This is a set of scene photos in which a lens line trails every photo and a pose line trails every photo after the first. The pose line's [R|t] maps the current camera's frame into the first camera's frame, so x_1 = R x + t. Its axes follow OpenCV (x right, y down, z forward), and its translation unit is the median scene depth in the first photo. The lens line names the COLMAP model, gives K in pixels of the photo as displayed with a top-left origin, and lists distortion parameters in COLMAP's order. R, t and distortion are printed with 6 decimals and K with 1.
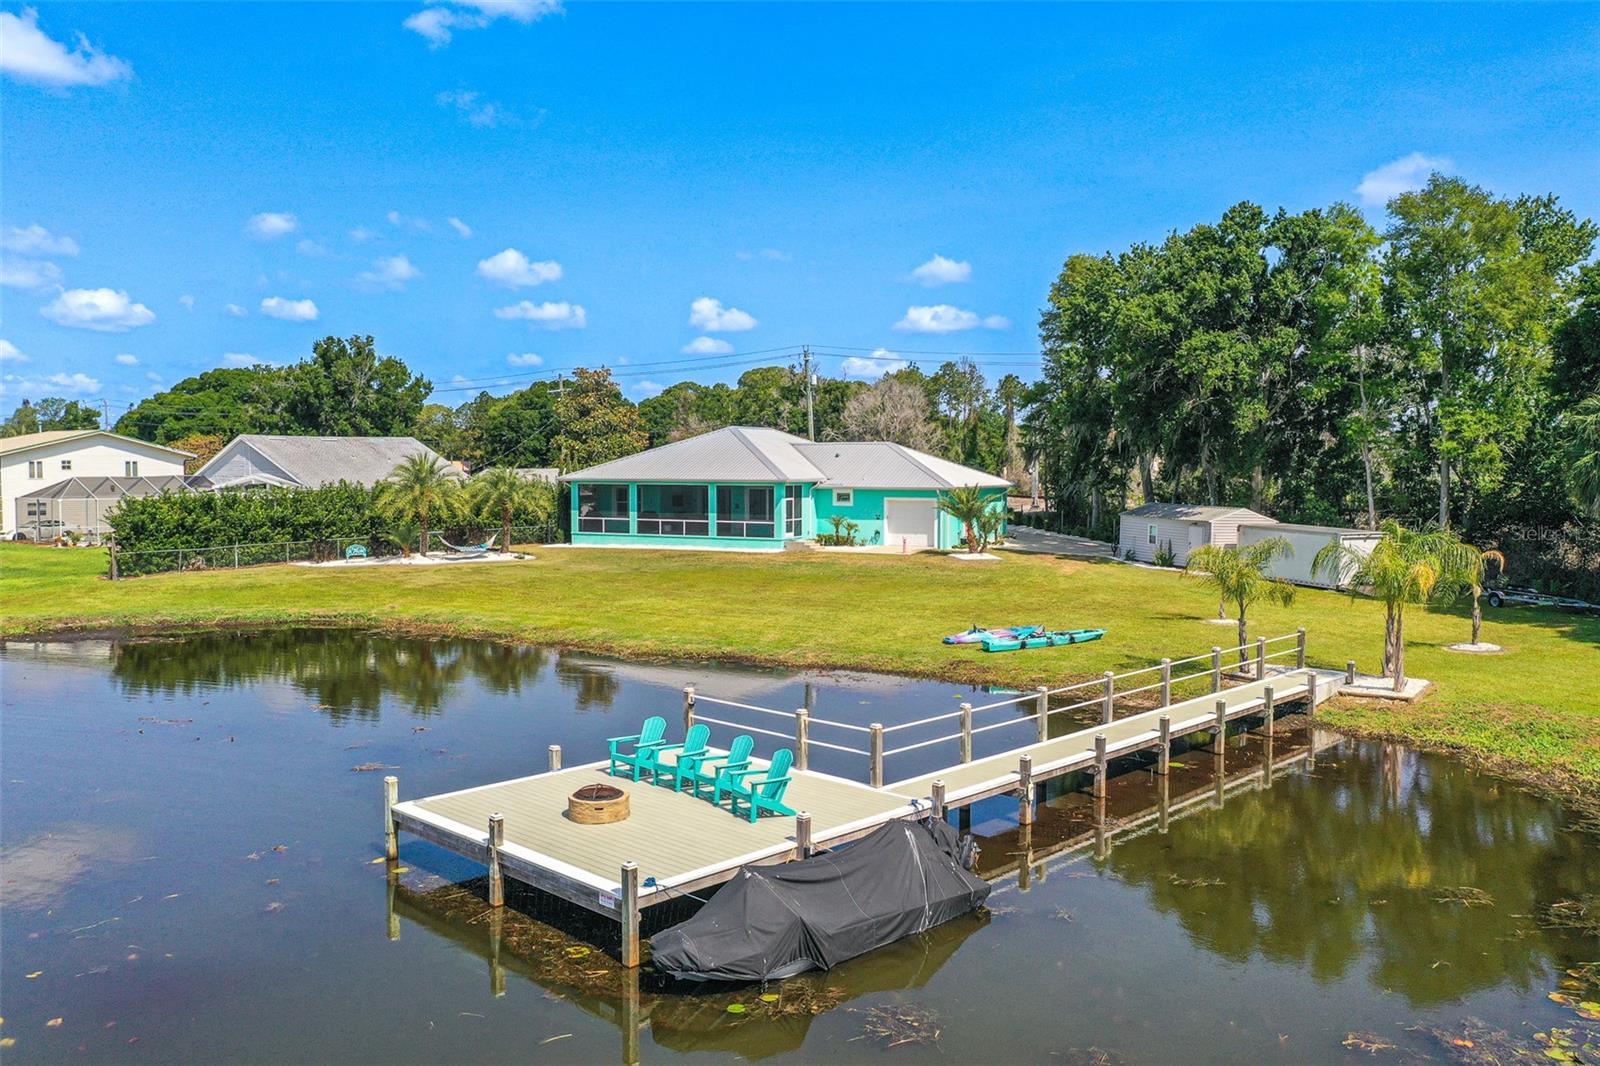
lens RADIAL K [[1254.7, 0, 800.0], [0, 1254.7, 533.0], [0, 0, 1]] dist [0.001610, 0.005870]
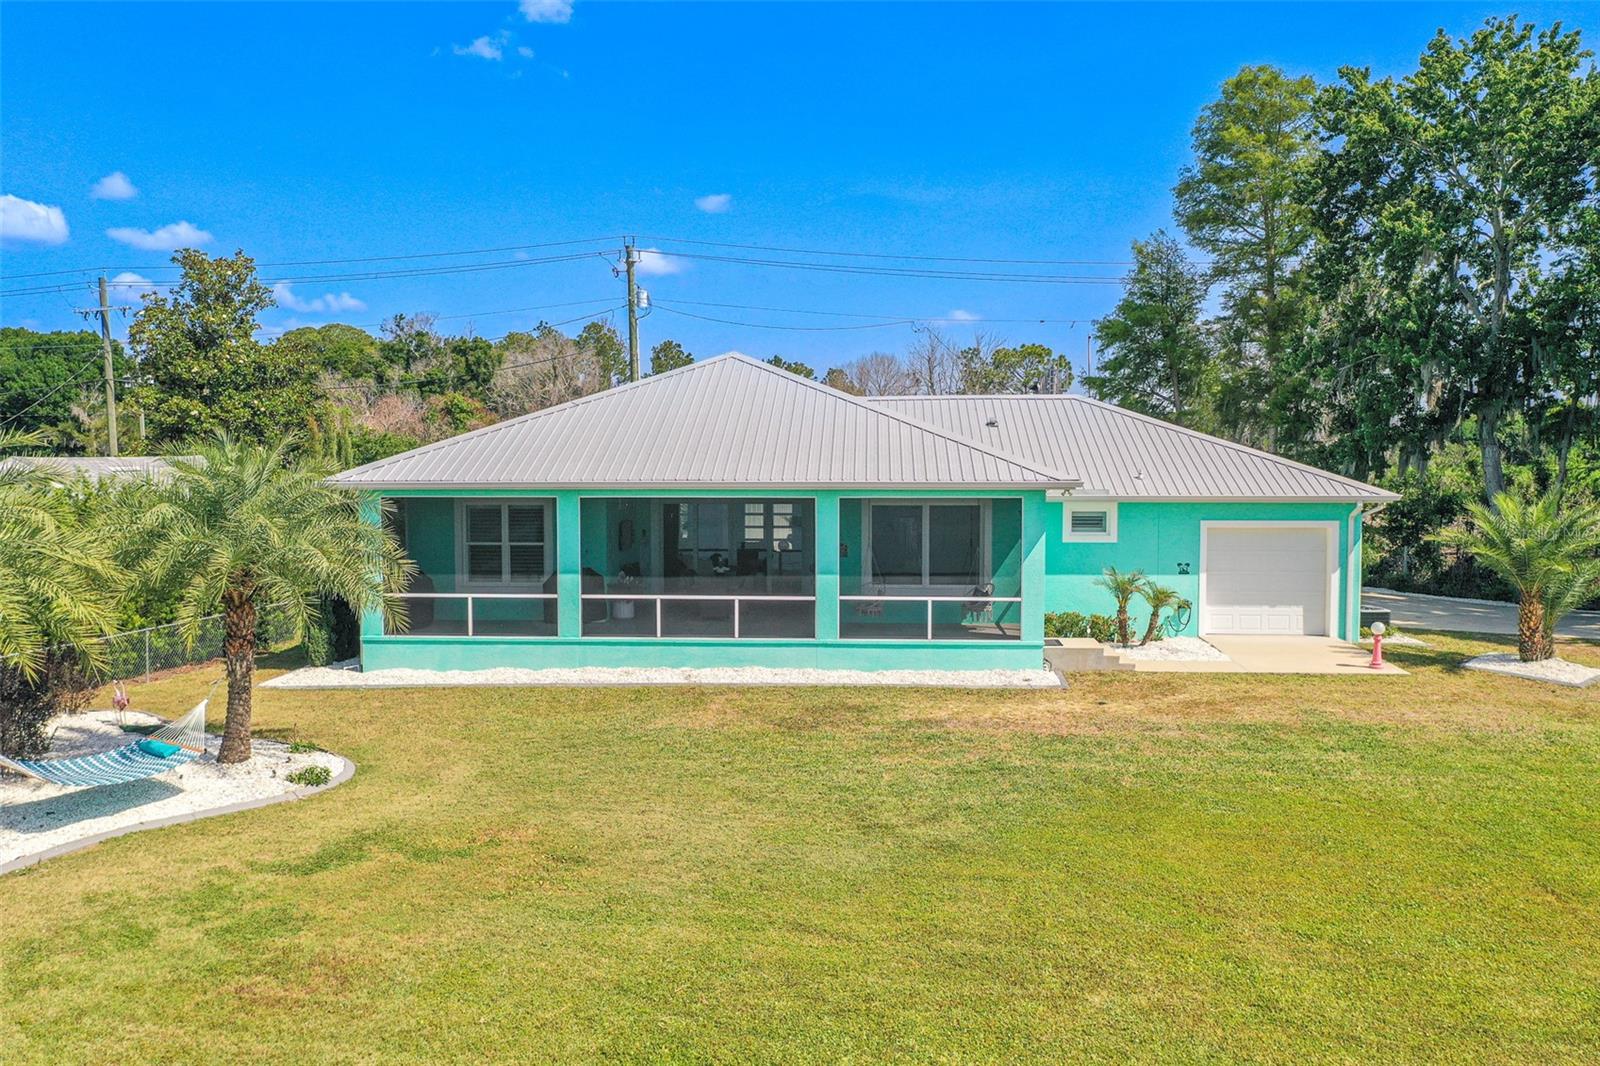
lens RADIAL K [[1262.6, 0, 803.1], [0, 1262.6, 529.7], [0, 0, 1]] dist [0.008667, -0.006805]
pose [[0.920179, -0.024914, 0.390704, -0.218393], [0.023224, 0.999689, 0.009051, -0.032455], [-0.390808, 0.000745, 0.920472, 0.666837]]
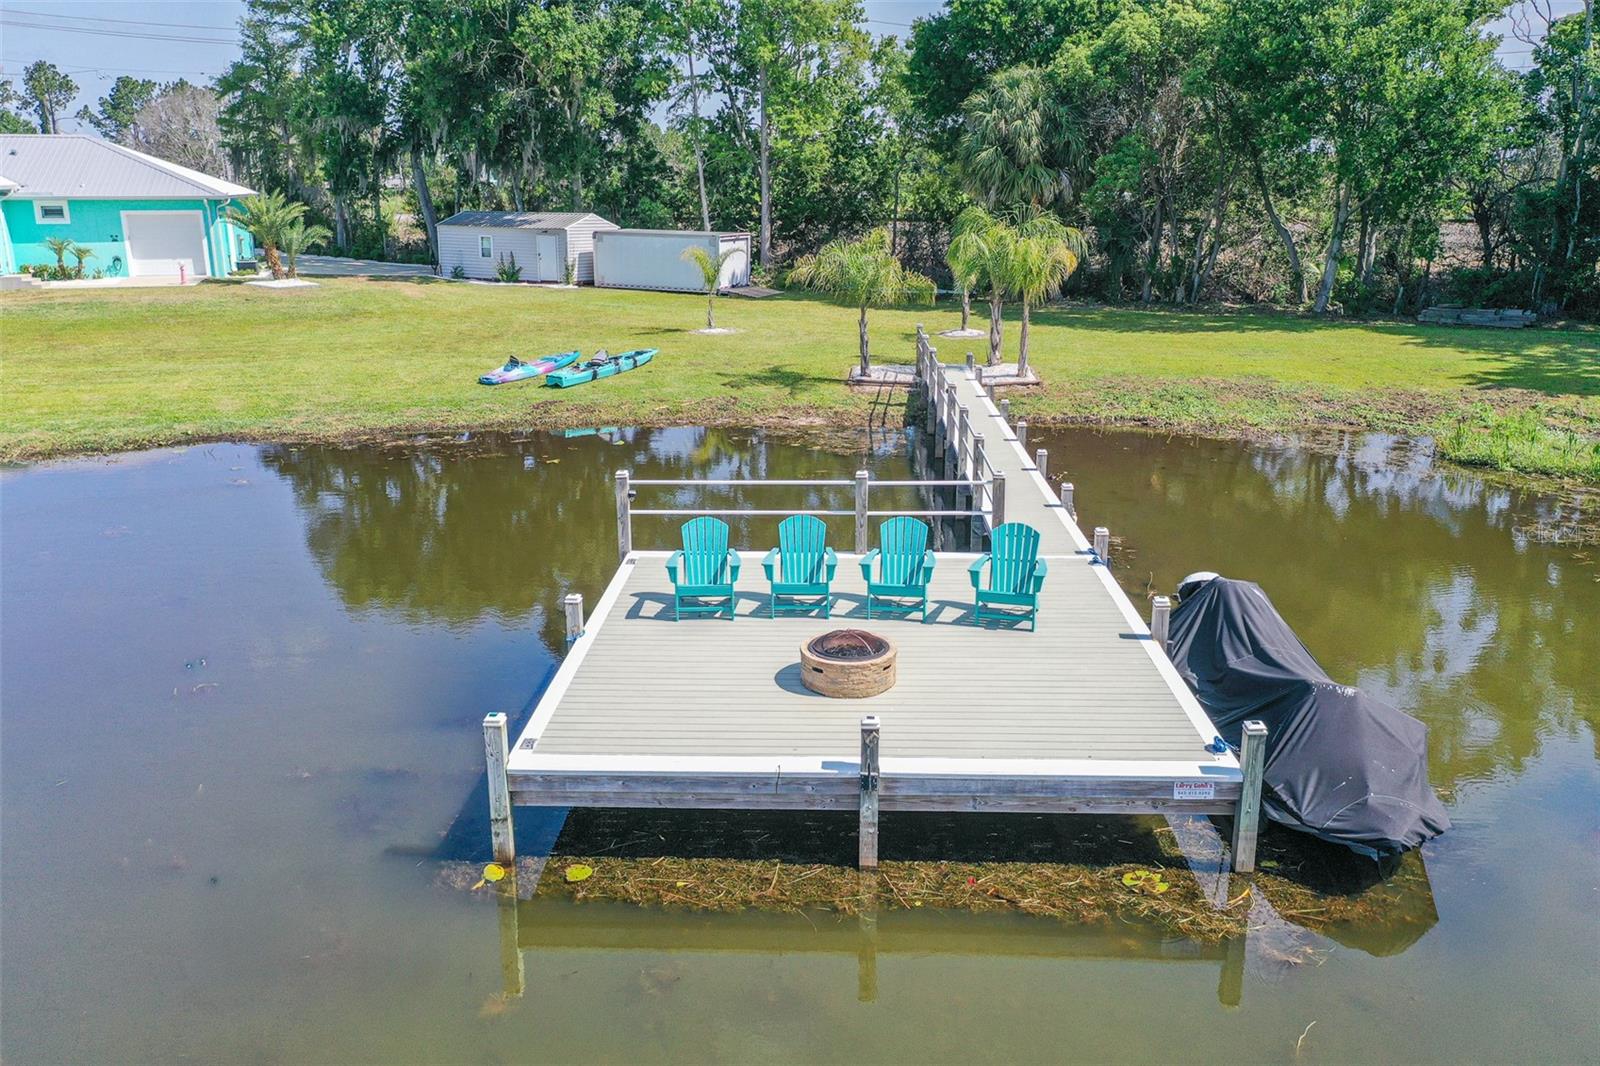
lens RADIAL K [[1262.6, 0, 803.1], [0, 1262.6, 529.7], [0, 0, 1]] dist [0.008667, -0.006805]
pose [[0.738914, -0.183326, 0.648380, -0.155732], [0.041786, 0.972891, 0.227459, 0.001915], [-0.672503, -0.140980, 0.726543, 0.153747]]
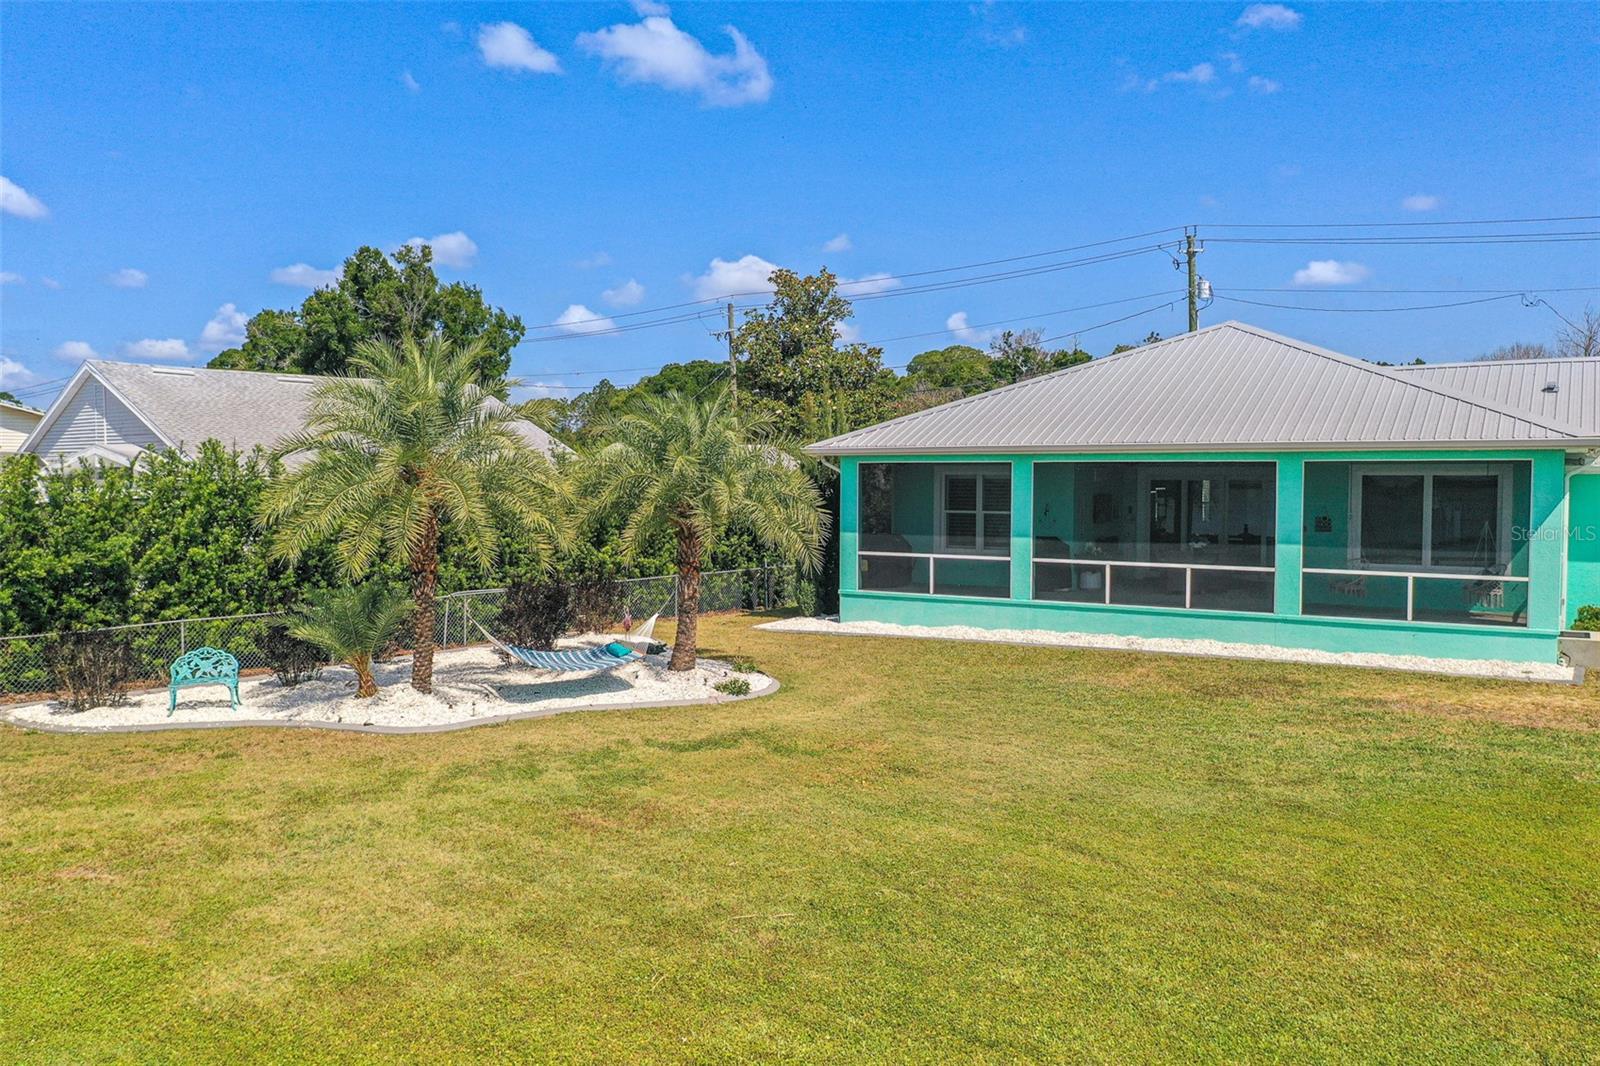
lens RADIAL K [[1262.6, 0, 803.1], [0, 1262.6, 529.7], [0, 0, 1]] dist [0.008667, -0.006805]
pose [[0.996189, 0.005164, -0.087066, -0.169607], [-0.006254, 0.999905, -0.012256, -0.015054], [0.086995, 0.012754, 0.996127, 0.652650]]
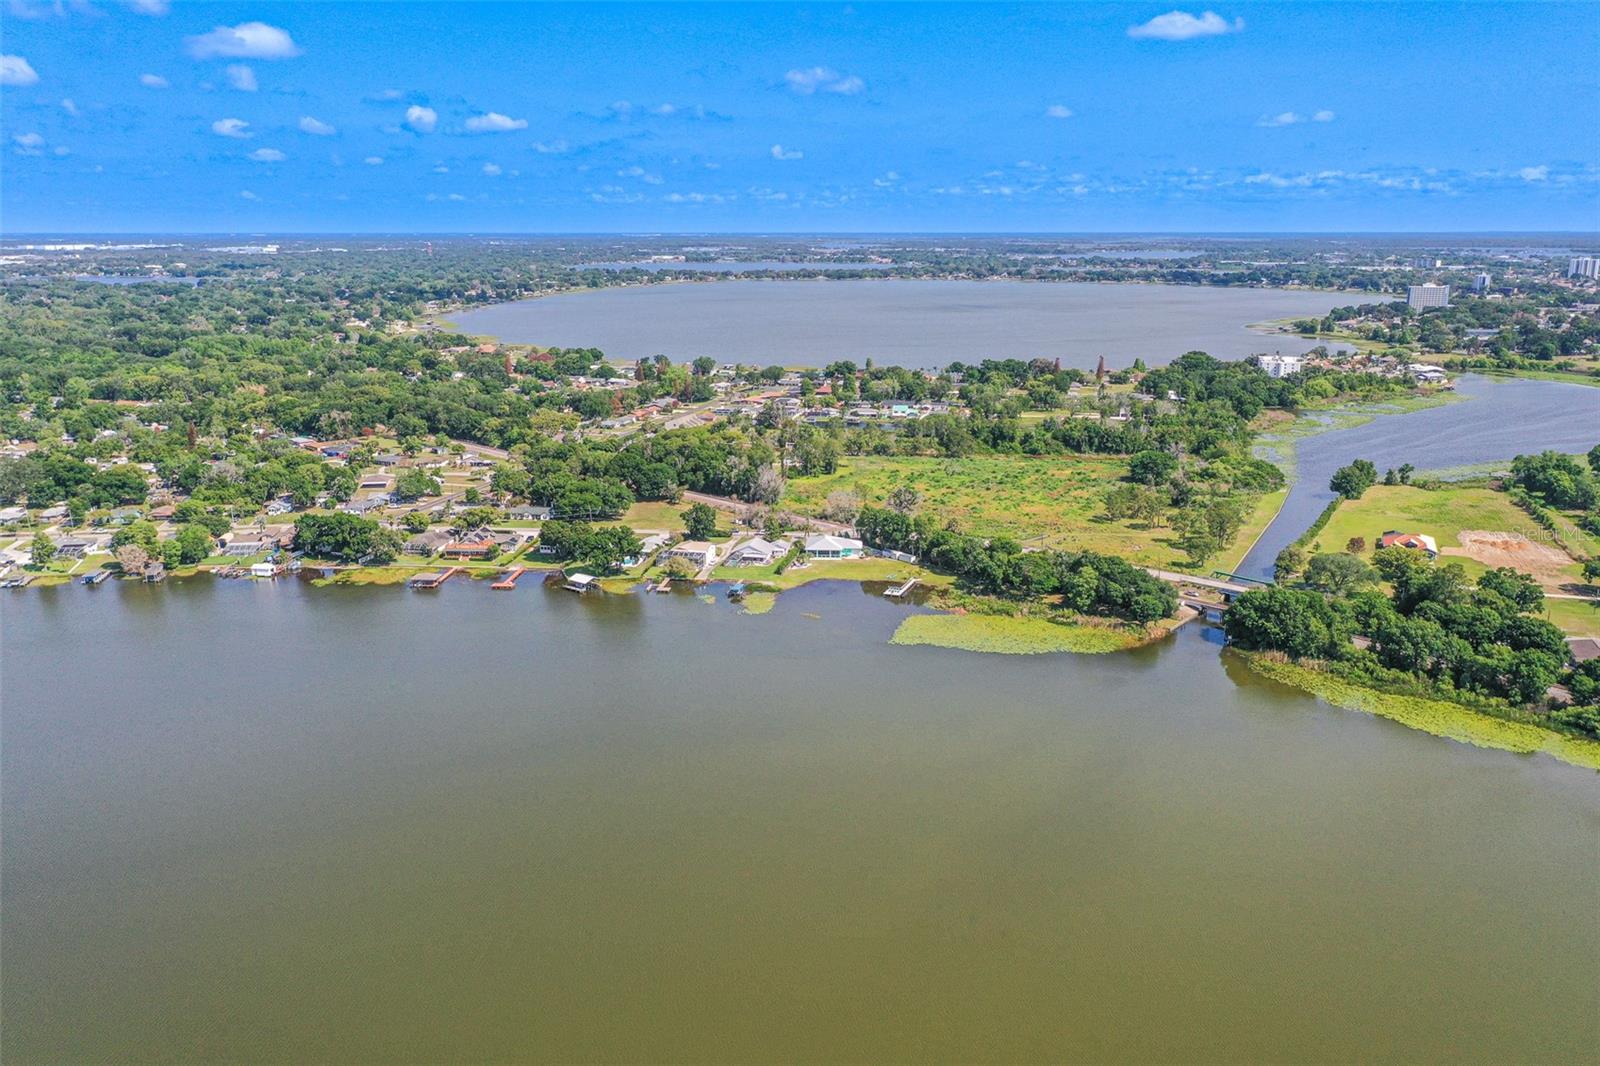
lens RADIAL K [[1262.6, 0, 803.1], [0, 1262.6, 529.7], [0, 0, 1]] dist [0.008667, -0.006805]
pose [[0.916083, -0.095174, 0.389530, -3.031357], [0.024023, 0.982706, 0.183607, -1.492401], [-0.400268, -0.158841, 0.902527, -5.473544]]
